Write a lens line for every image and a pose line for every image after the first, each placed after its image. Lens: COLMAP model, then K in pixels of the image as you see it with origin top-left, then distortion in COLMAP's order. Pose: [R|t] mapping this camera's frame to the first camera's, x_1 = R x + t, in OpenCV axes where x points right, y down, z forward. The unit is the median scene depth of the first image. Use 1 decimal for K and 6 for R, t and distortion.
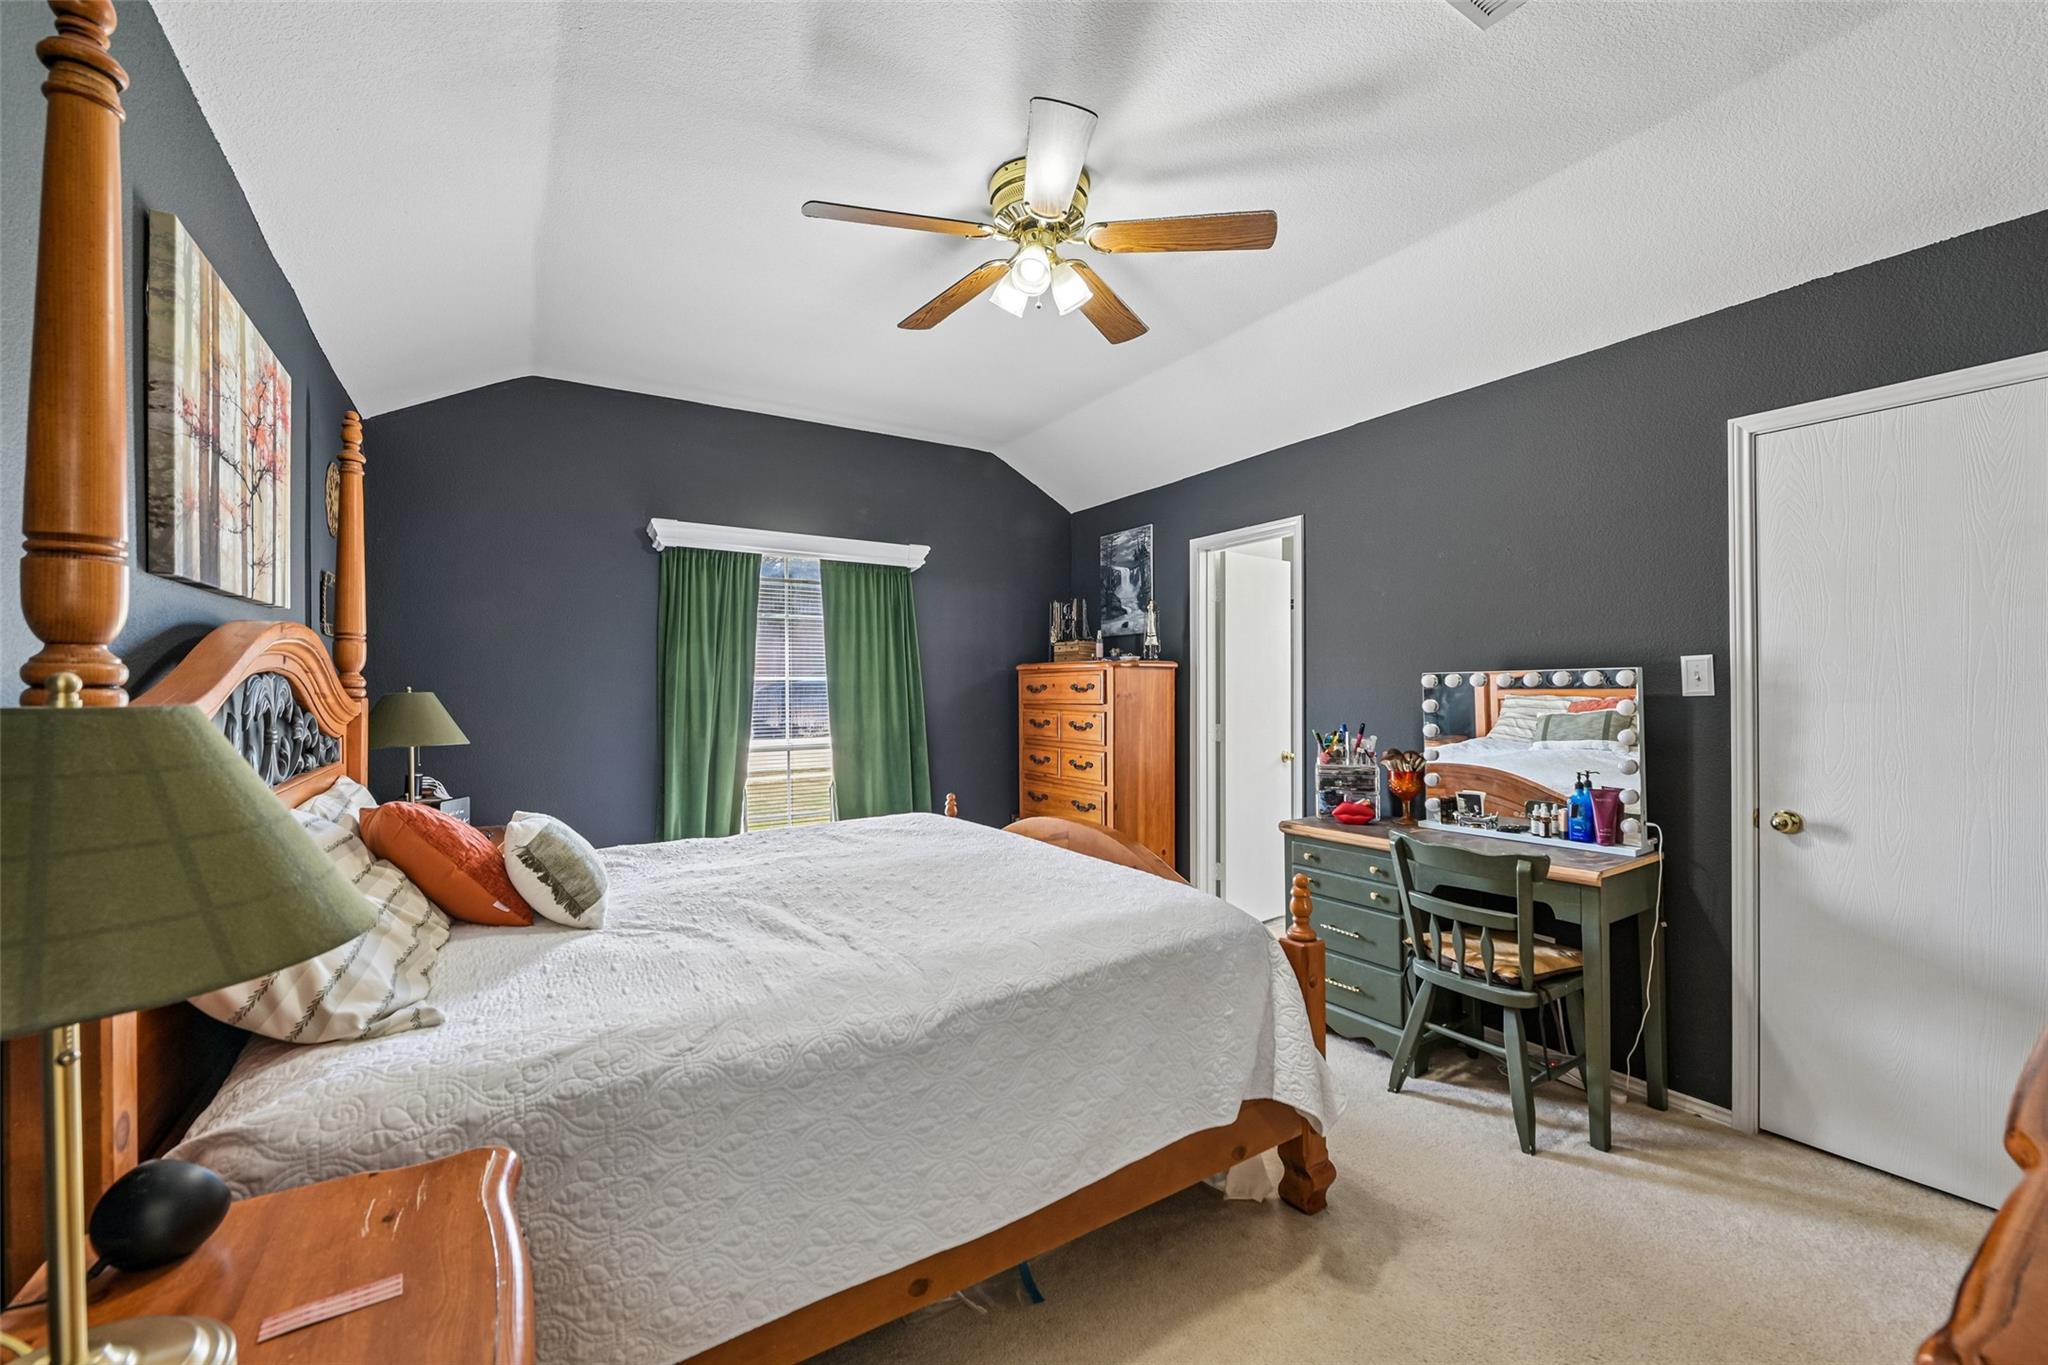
lens RADIAL K [[820.3, 0, 1024.0], [0, 820.3, 682.5], [0, 0, 1]] dist [-0.000501, -0.000090]
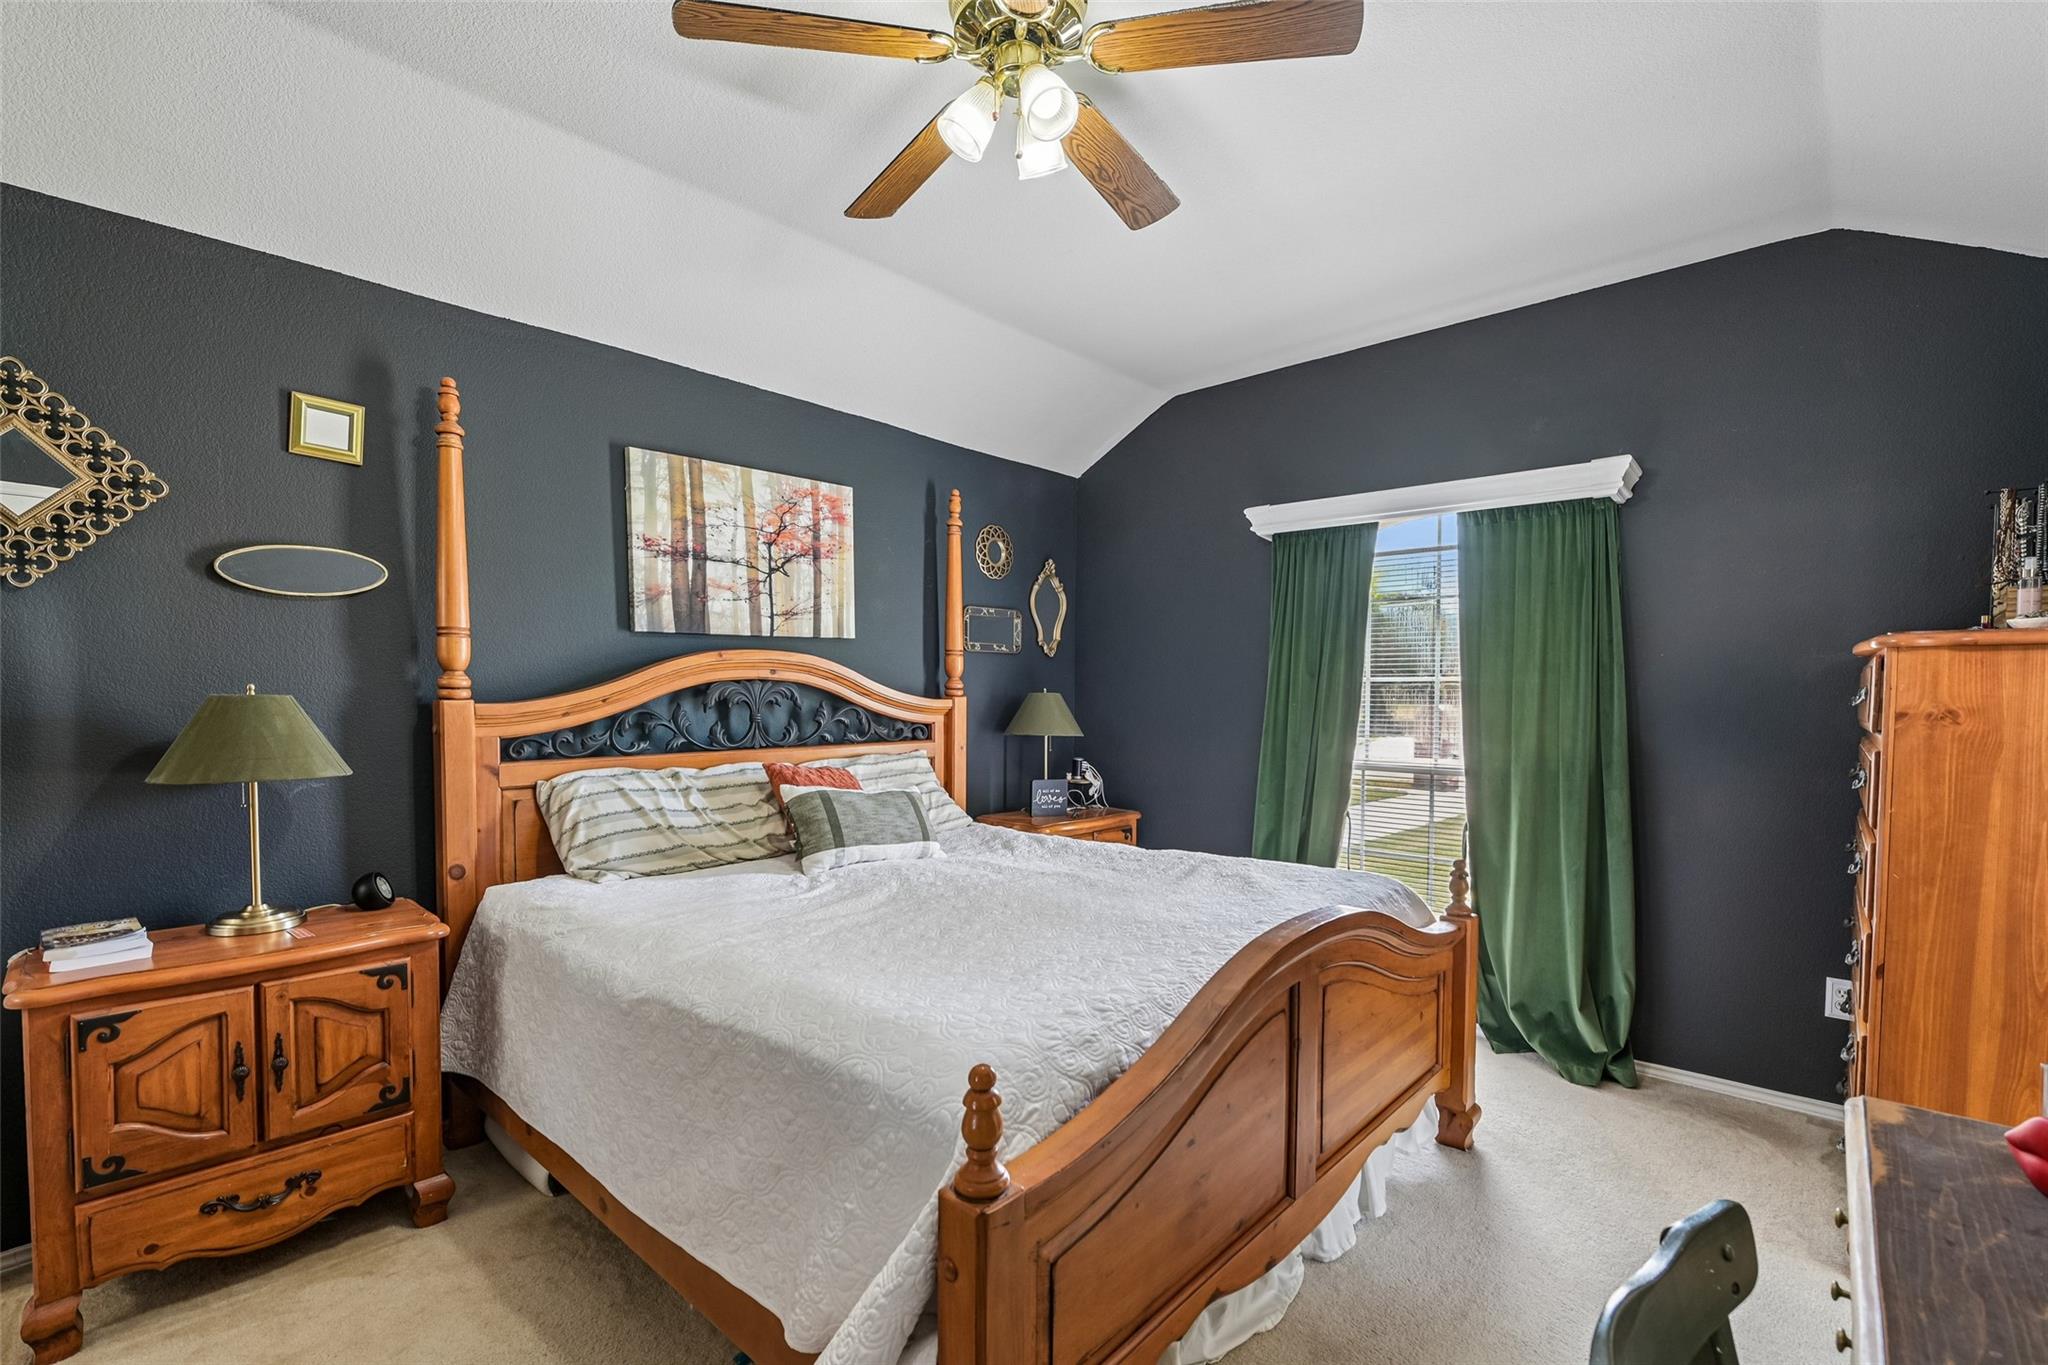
lens RADIAL K [[906.2, 0, 1020.2], [0, 906.2, 726.0], [0, 0, 1]] dist [-0.000292, 0.000080]
pose [[0.267157, 0.043059, -0.962690, 0.780457], [0.001696, 0.998979, 0.045153, -0.000486], [0.963651, -0.013696, 0.266811, 0.774698]]
